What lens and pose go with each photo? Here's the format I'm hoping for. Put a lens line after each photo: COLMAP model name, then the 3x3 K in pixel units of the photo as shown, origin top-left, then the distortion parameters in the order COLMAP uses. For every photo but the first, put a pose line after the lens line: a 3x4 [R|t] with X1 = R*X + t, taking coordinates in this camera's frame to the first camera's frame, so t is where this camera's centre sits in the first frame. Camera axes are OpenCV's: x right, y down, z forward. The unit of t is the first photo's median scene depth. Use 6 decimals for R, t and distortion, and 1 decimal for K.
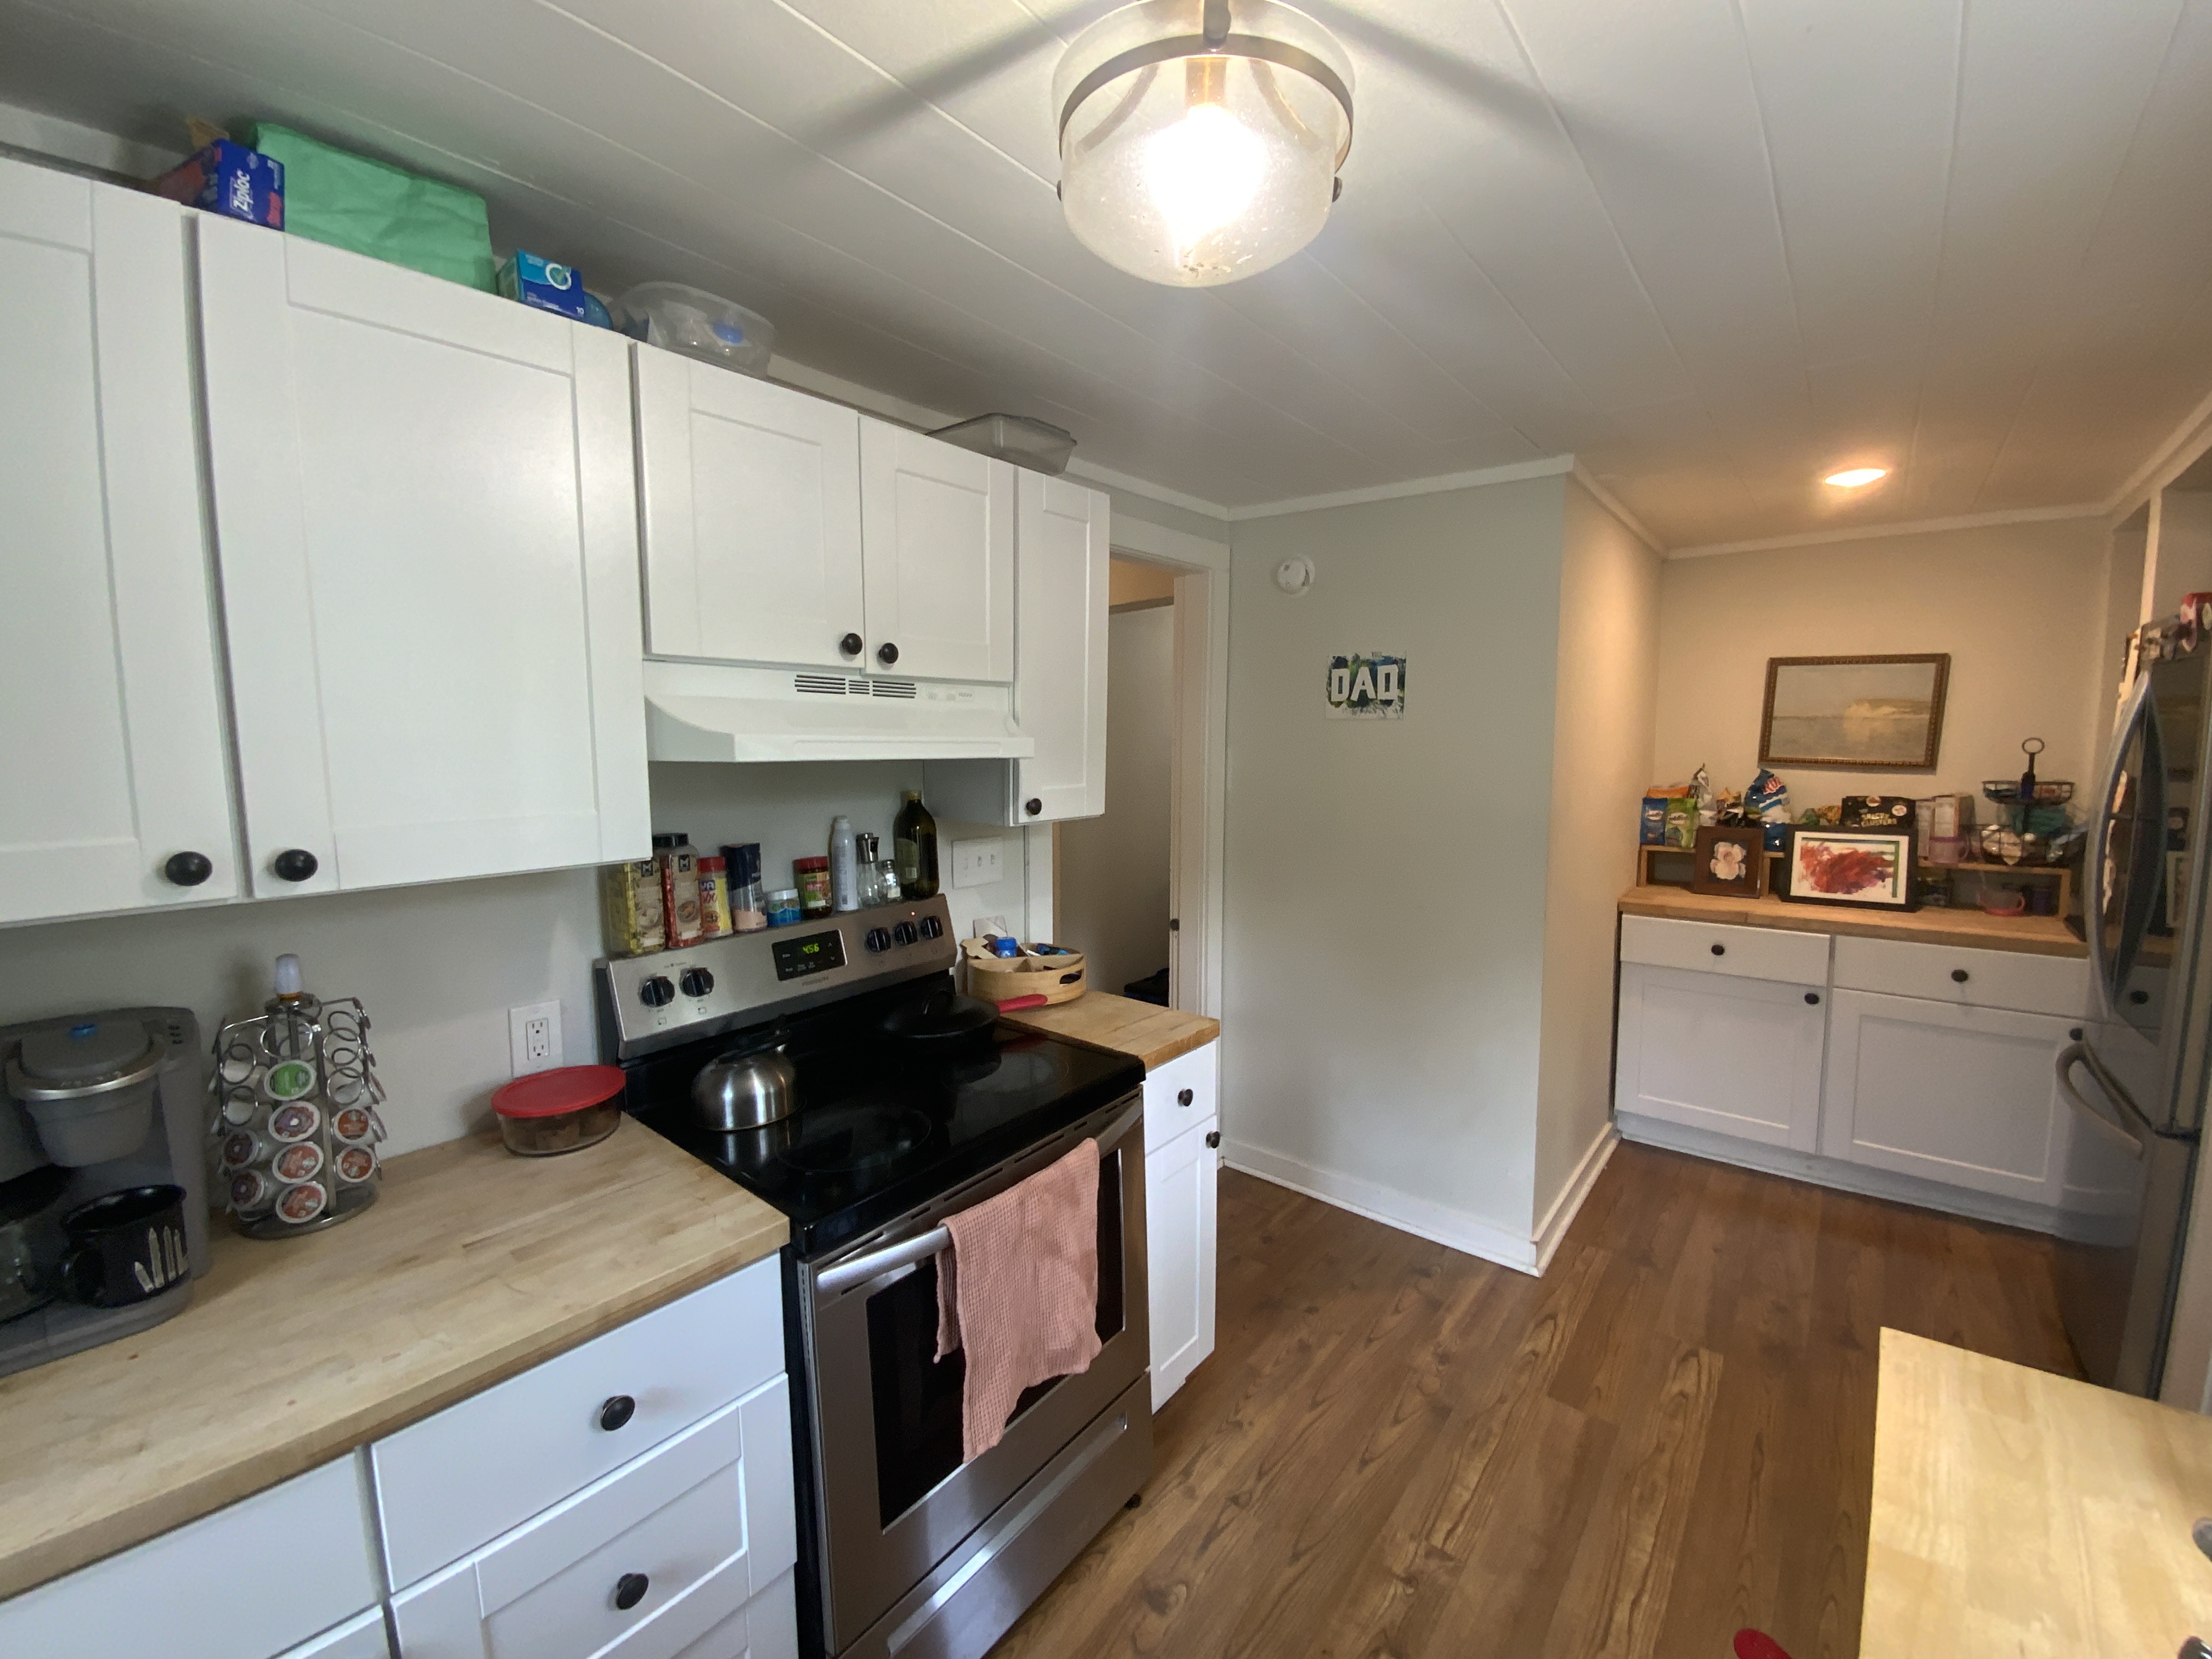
lens RADIAL K [[888.6, 0, 1105.1], [0, 888.6, 829.4], [0, 0, 1]] dist [0.004527, -0.010080]
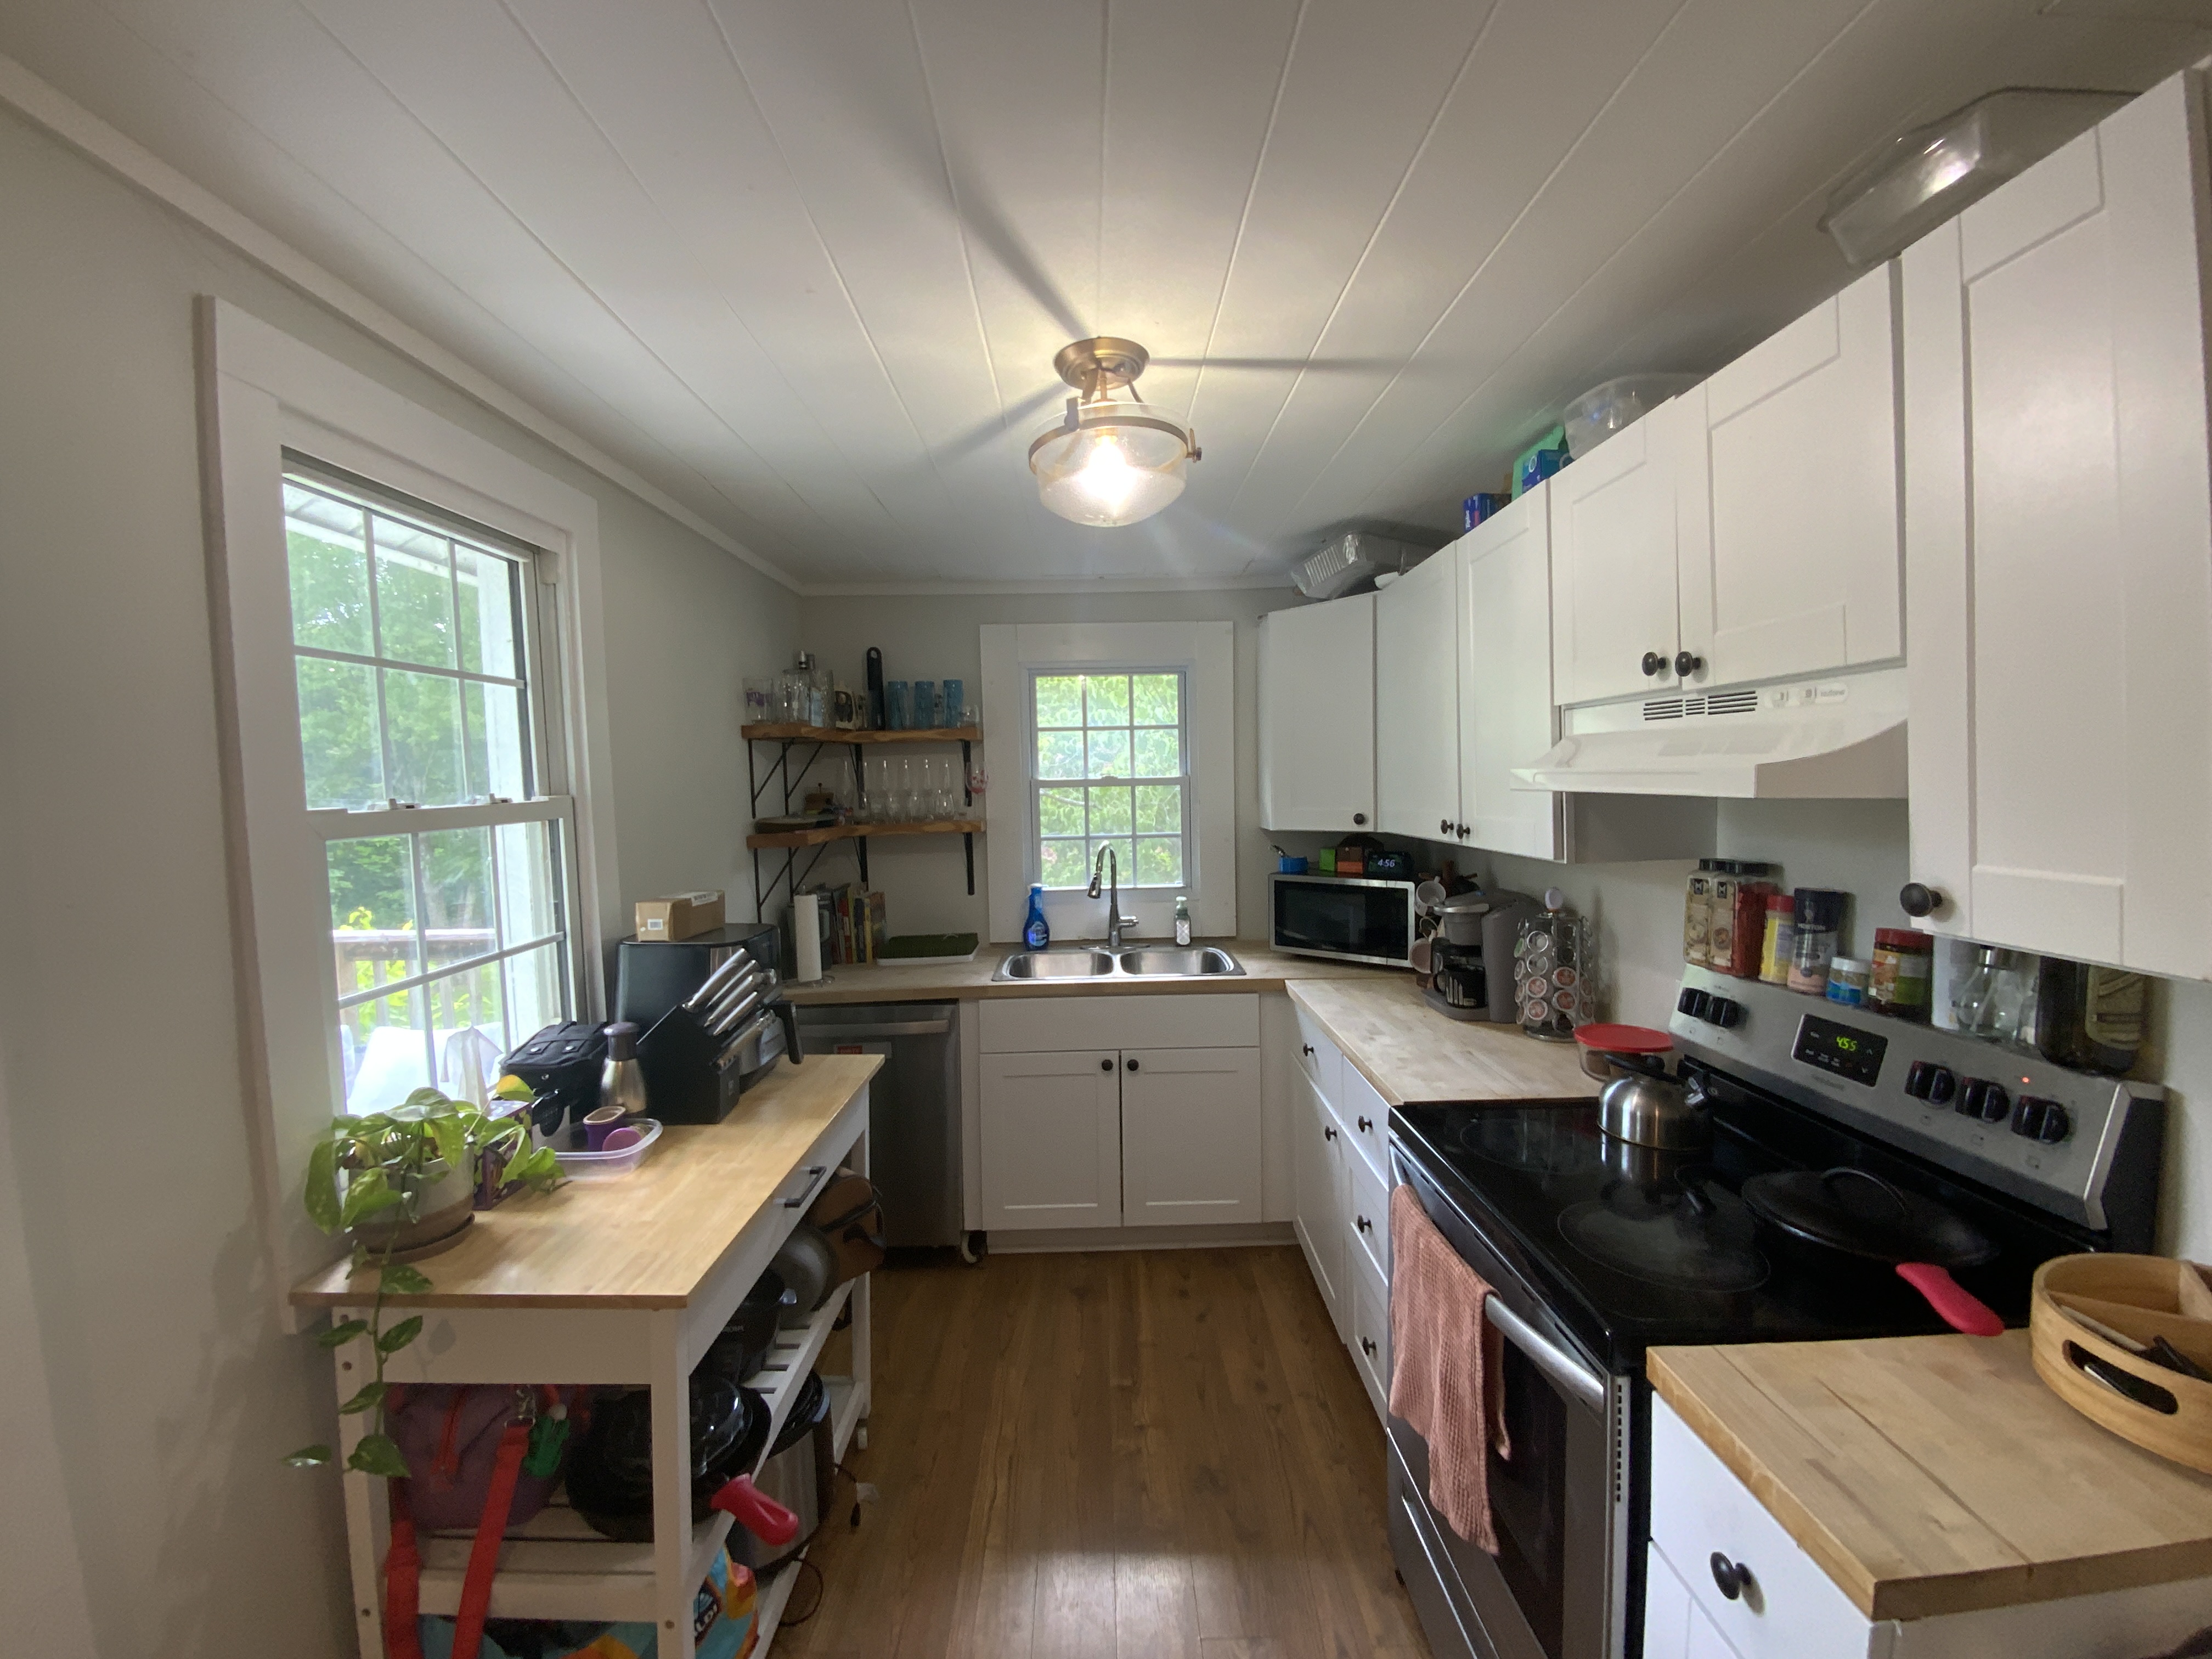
lens RADIAL K [[888.6, 0, 1088.7], [0, 888.6, 819.7], [0, 0, 1]] dist [0.004527, -0.010080]
pose [[-0.766965, 0.051804, -0.639594, 0.450983], [-0.038402, 0.991244, 0.126335, -0.088081], [0.640539, 0.121456, -0.758260, 0.818107]]
